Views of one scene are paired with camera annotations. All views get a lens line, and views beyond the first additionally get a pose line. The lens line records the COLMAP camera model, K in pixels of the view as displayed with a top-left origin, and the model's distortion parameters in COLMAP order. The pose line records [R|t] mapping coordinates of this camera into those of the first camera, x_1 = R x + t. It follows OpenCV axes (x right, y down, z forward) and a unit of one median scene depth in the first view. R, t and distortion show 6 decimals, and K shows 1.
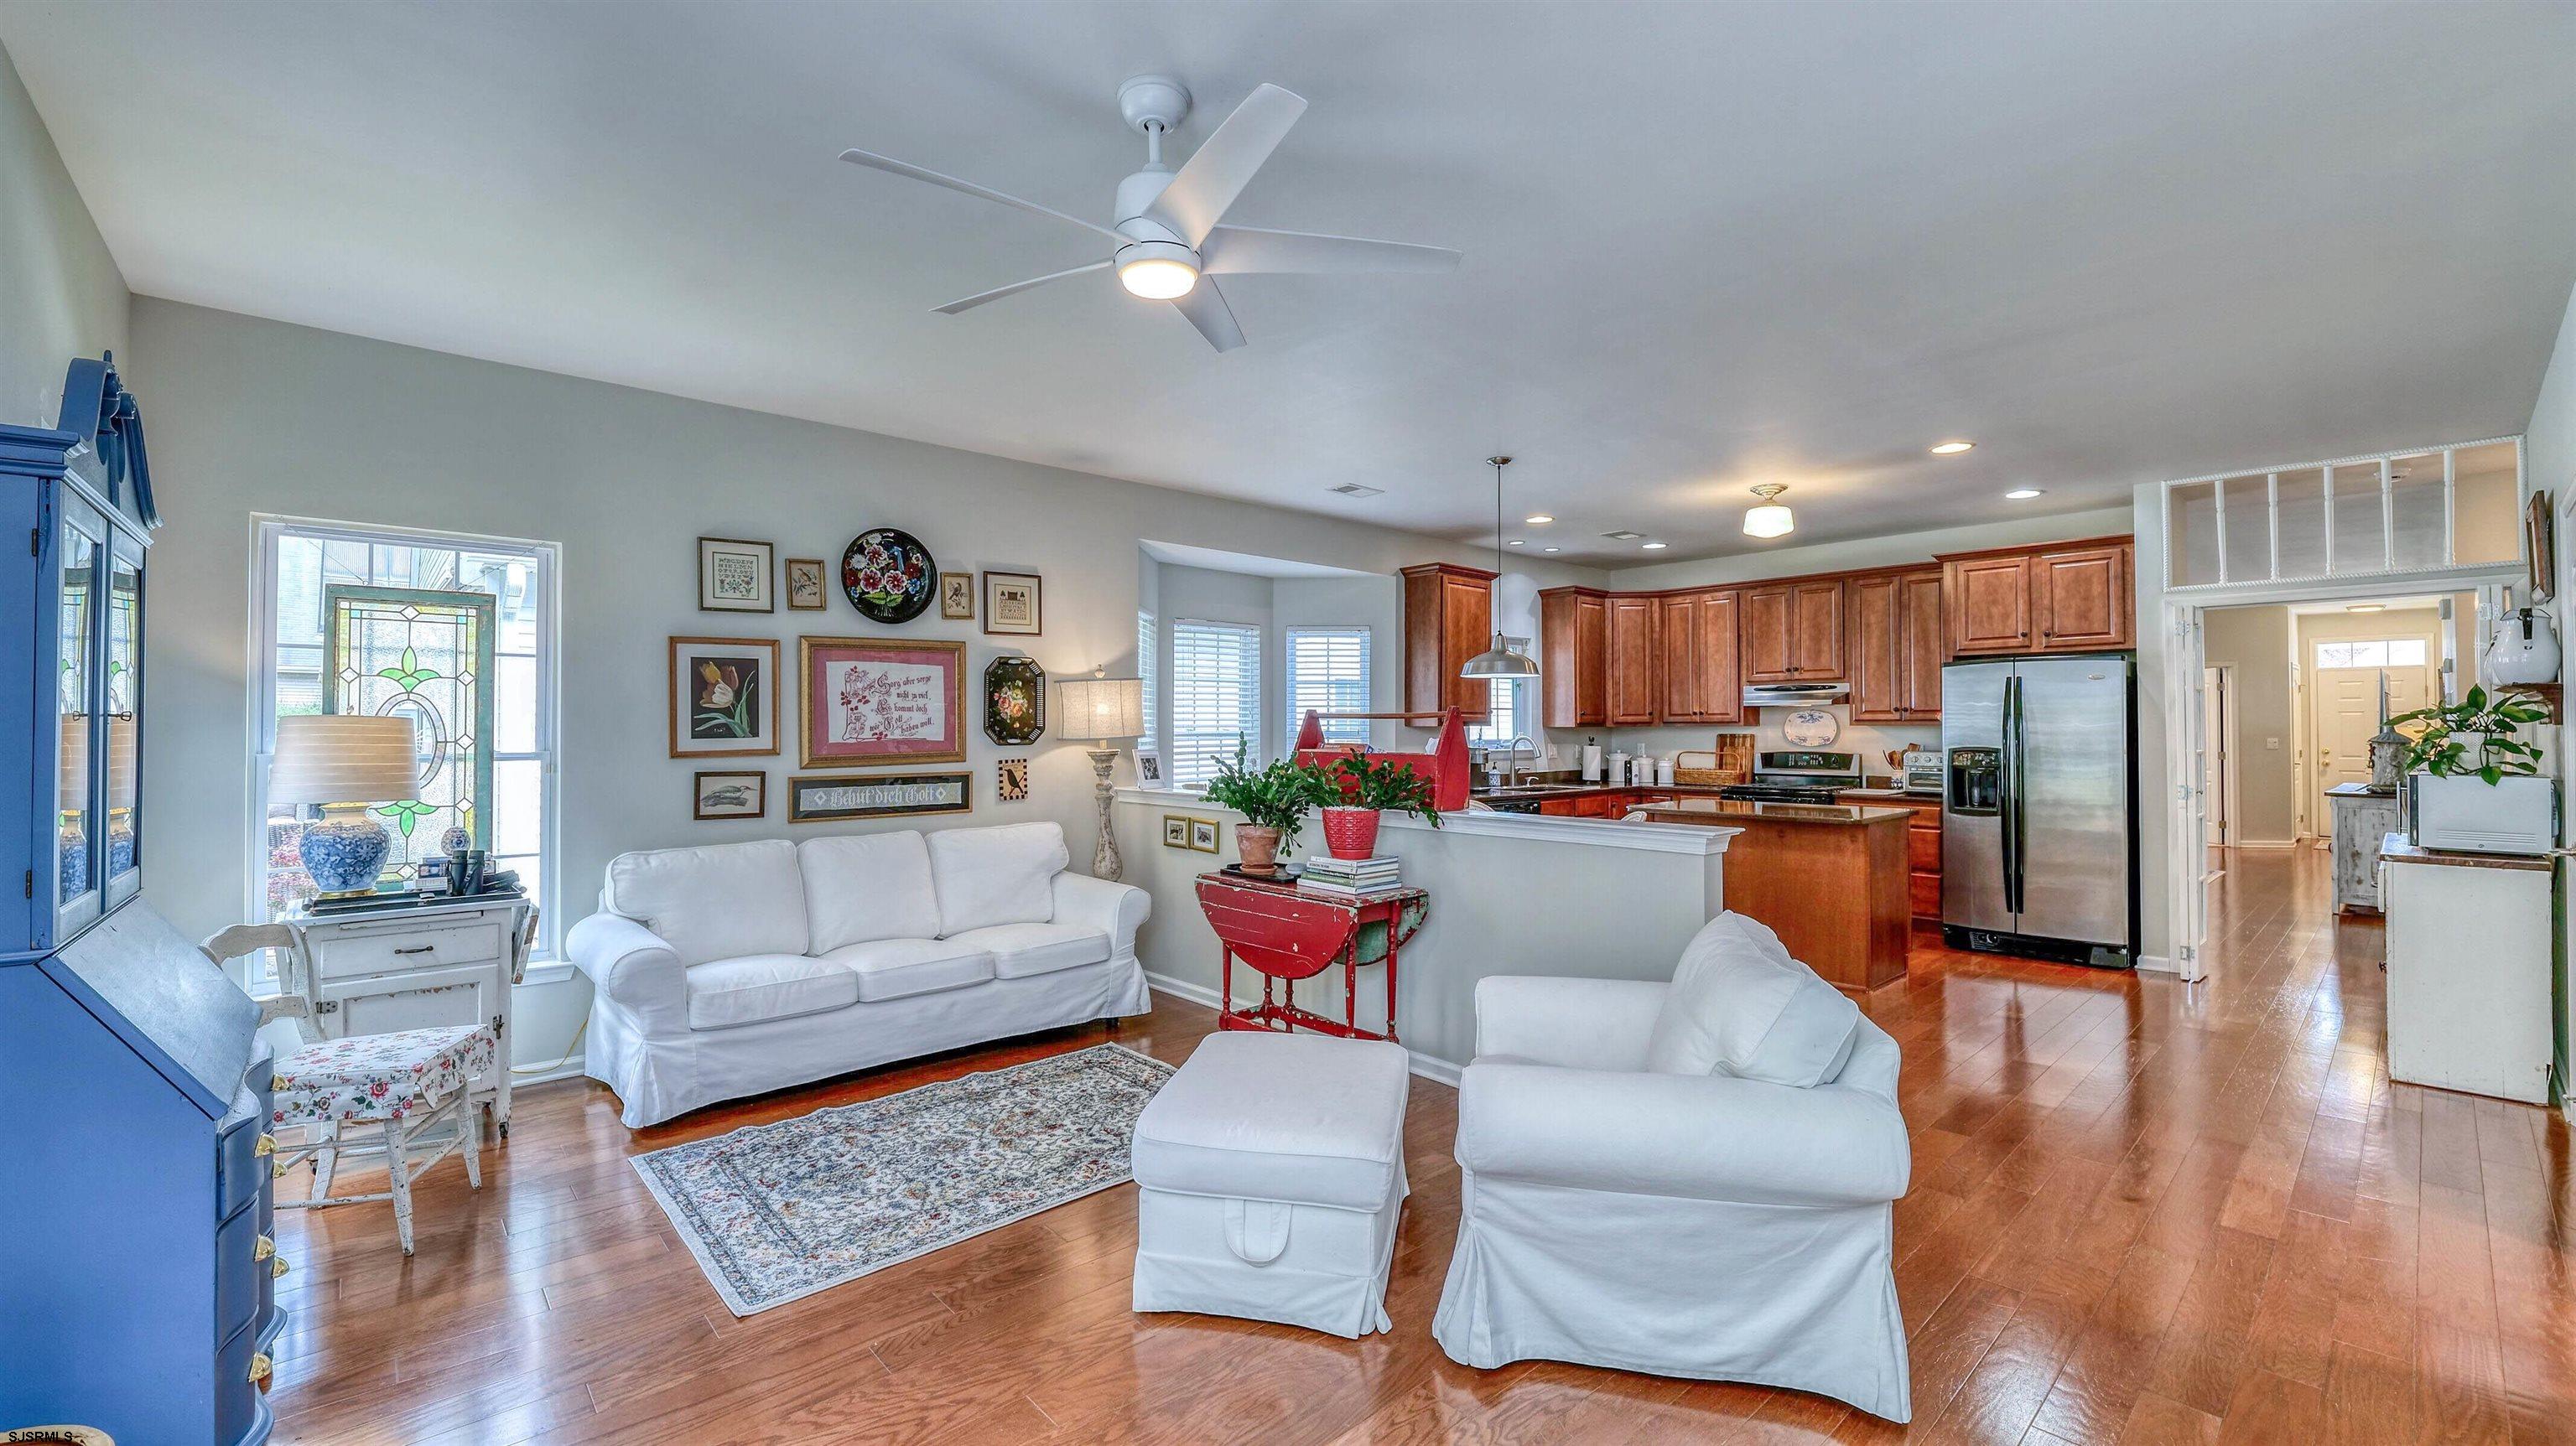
lens RADIAL K [[1042.9, 0, 1273.2], [0, 1042.9, 722.5], [0, 0, 1]] dist [-0.013365, 0.000132]
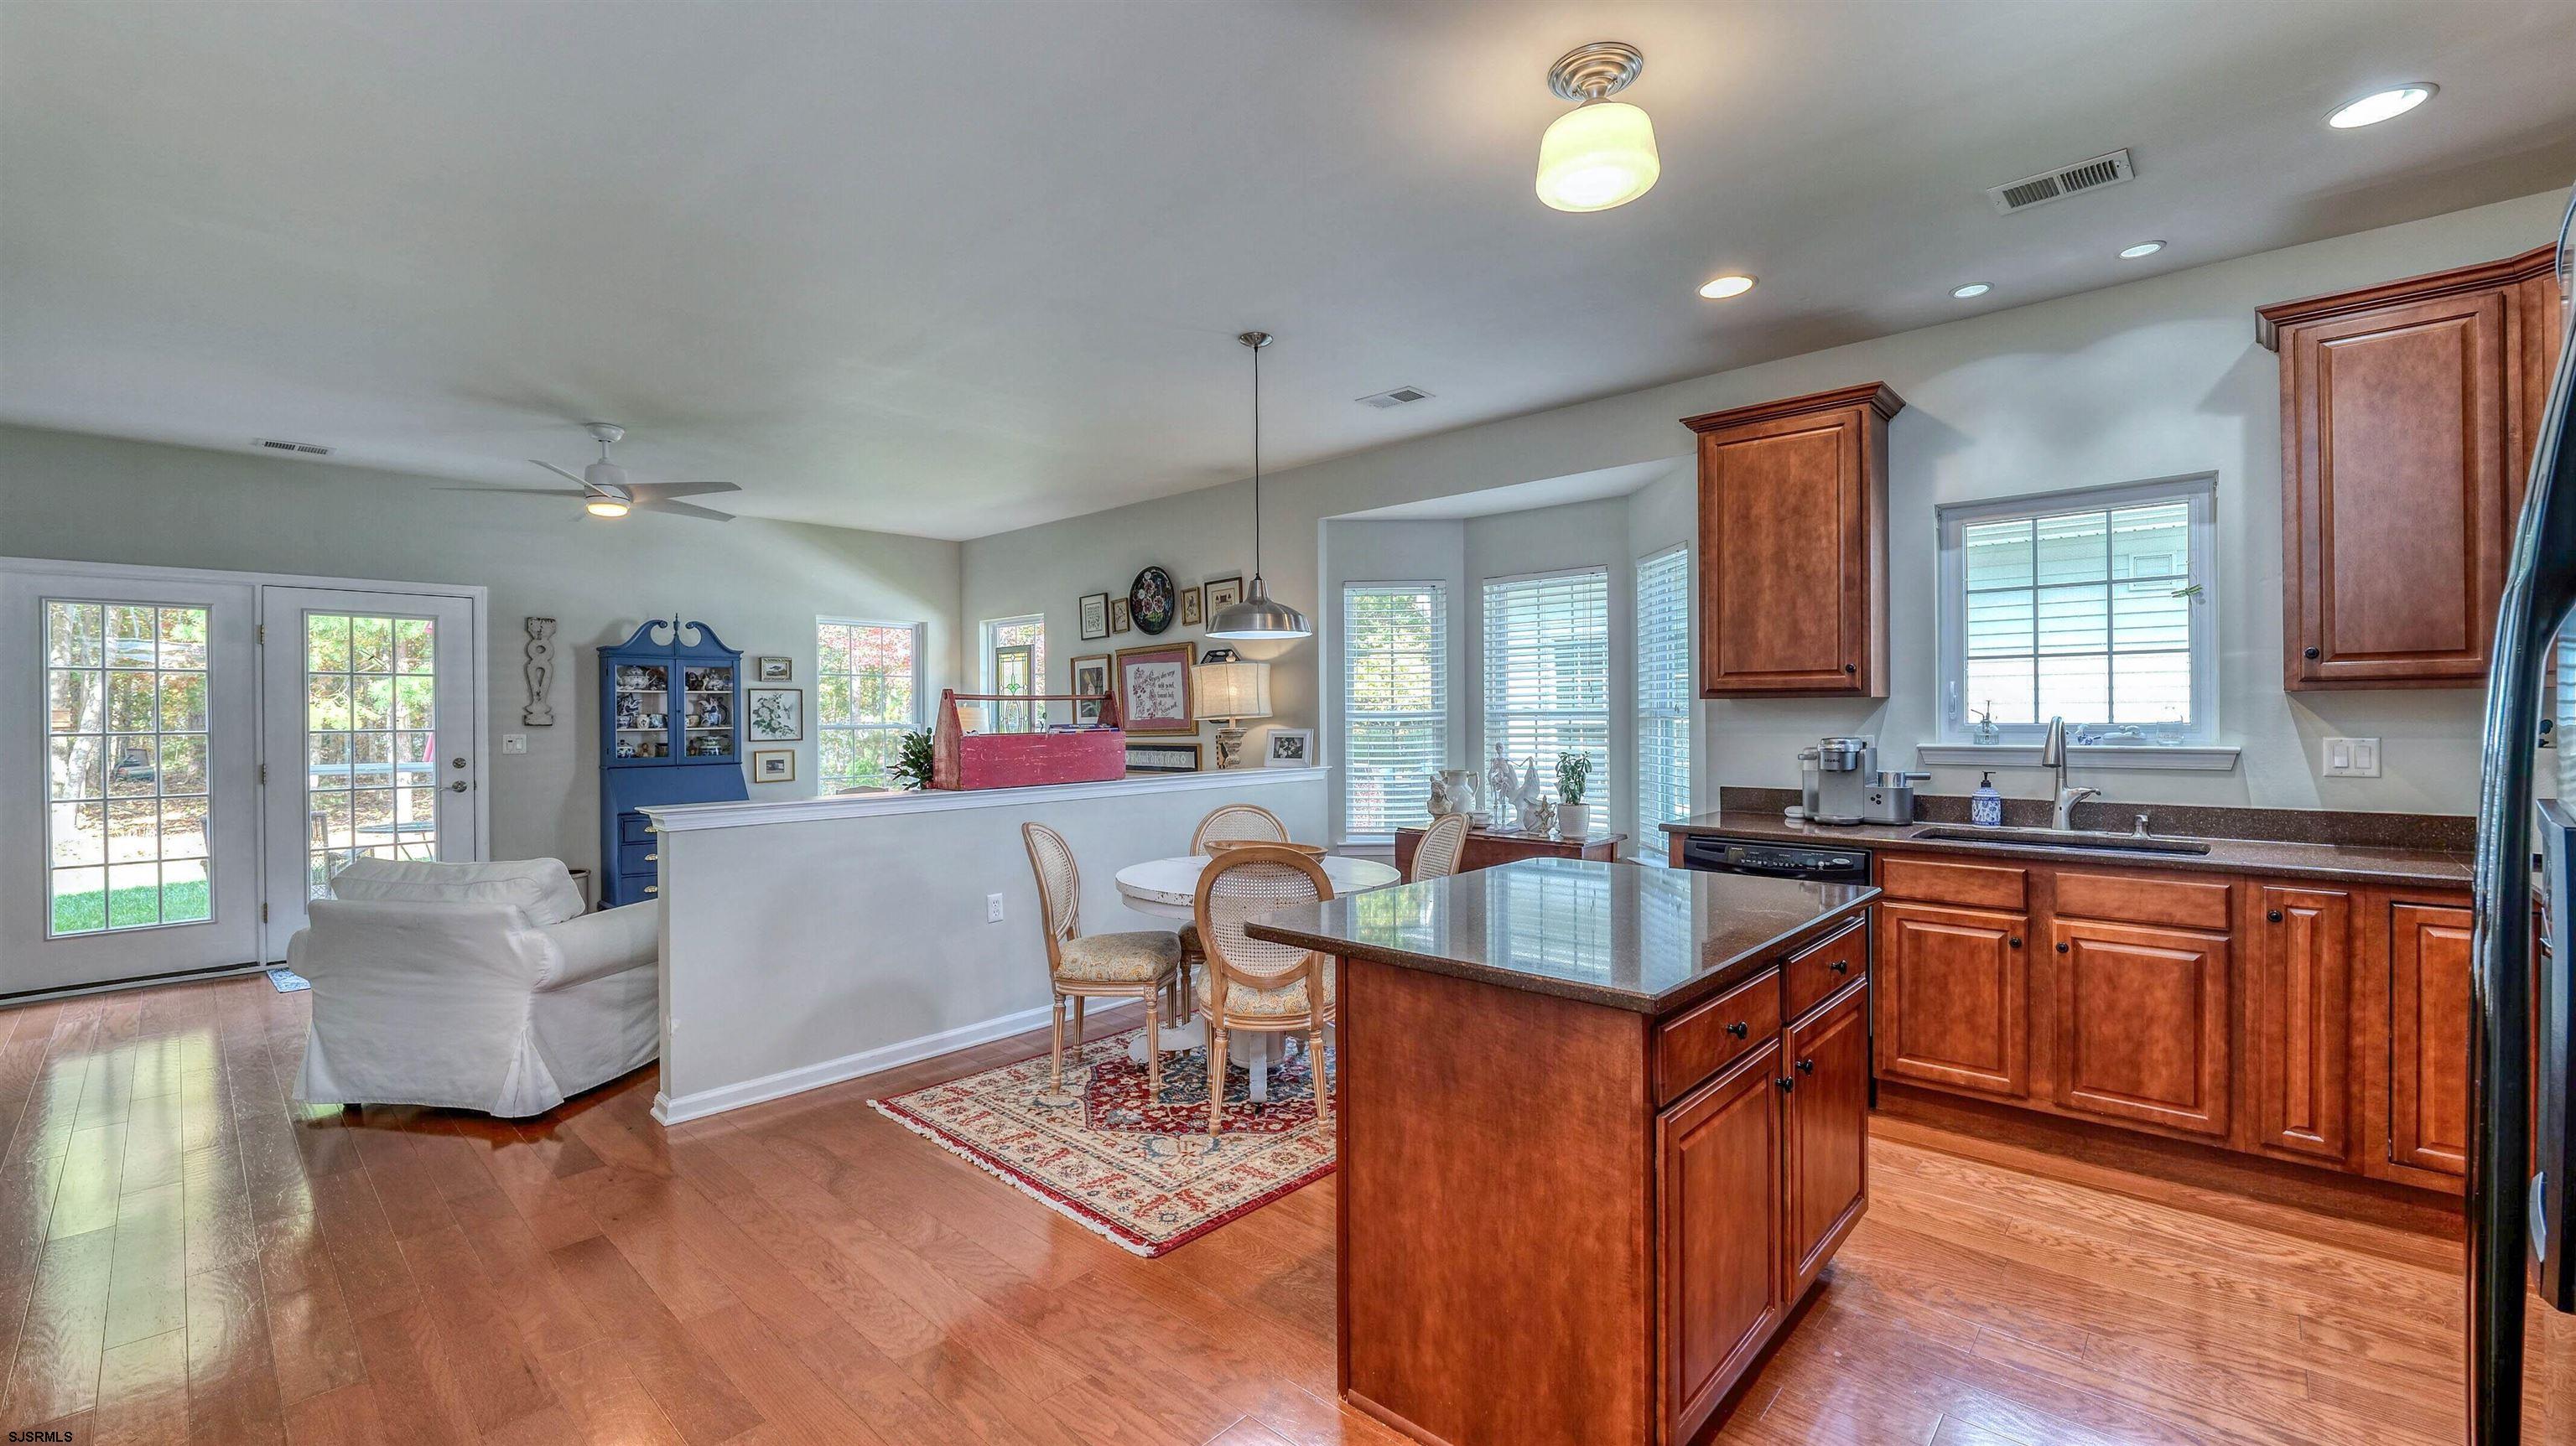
lens RADIAL K [[1045.6, 0, 1288.0], [0, 1045.6, 723.0], [0, 0, 1]] dist [-0.019568, 0.000019]
pose [[0.104491, 0.009280, -0.994483, 0.864205], [0.016562, 0.999802, 0.011070, 0.008645], [0.994388, -0.017628, 0.104317, 0.853771]]
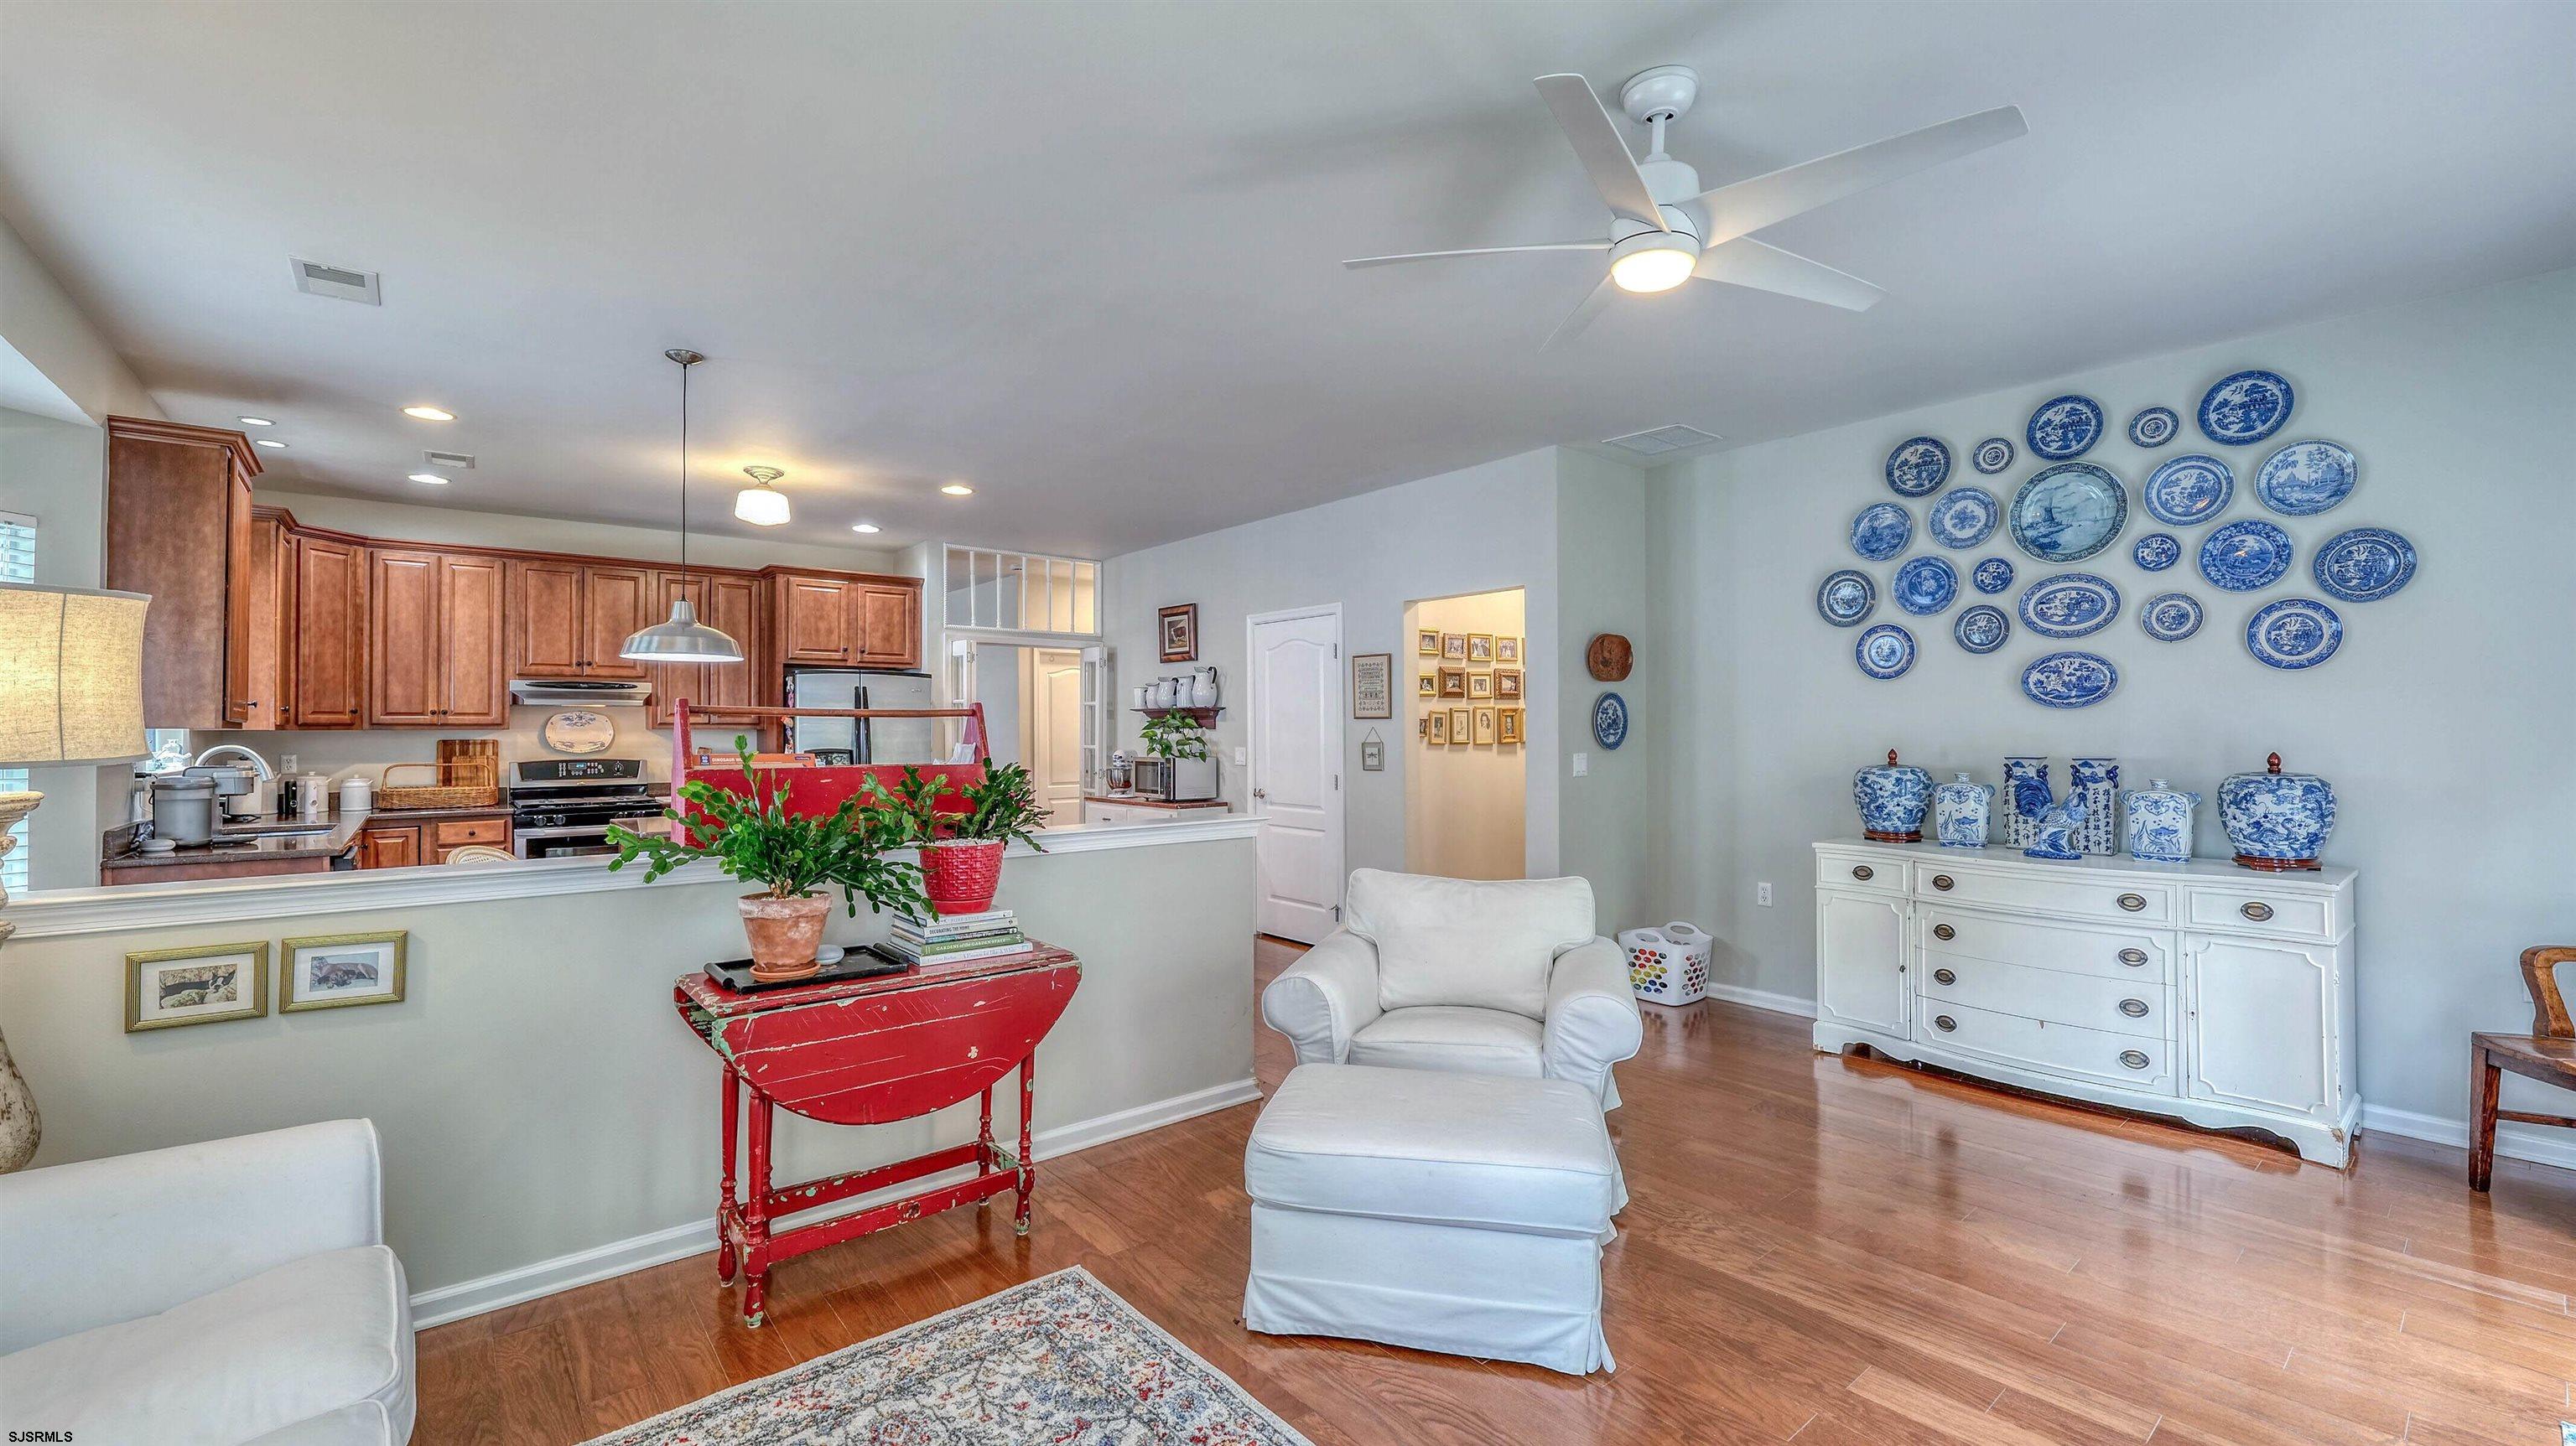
lens RADIAL K [[1045.6, 0, 1288.0], [0, 1045.6, 723.0], [0, 0, 1]] dist [-0.019568, 0.000019]
pose [[0.026338, 0.008485, 0.999617, -0.430746], [-0.003908, 0.999957, -0.008385, 0.003763], [-0.999645, -0.003686, 0.026370, 0.511801]]
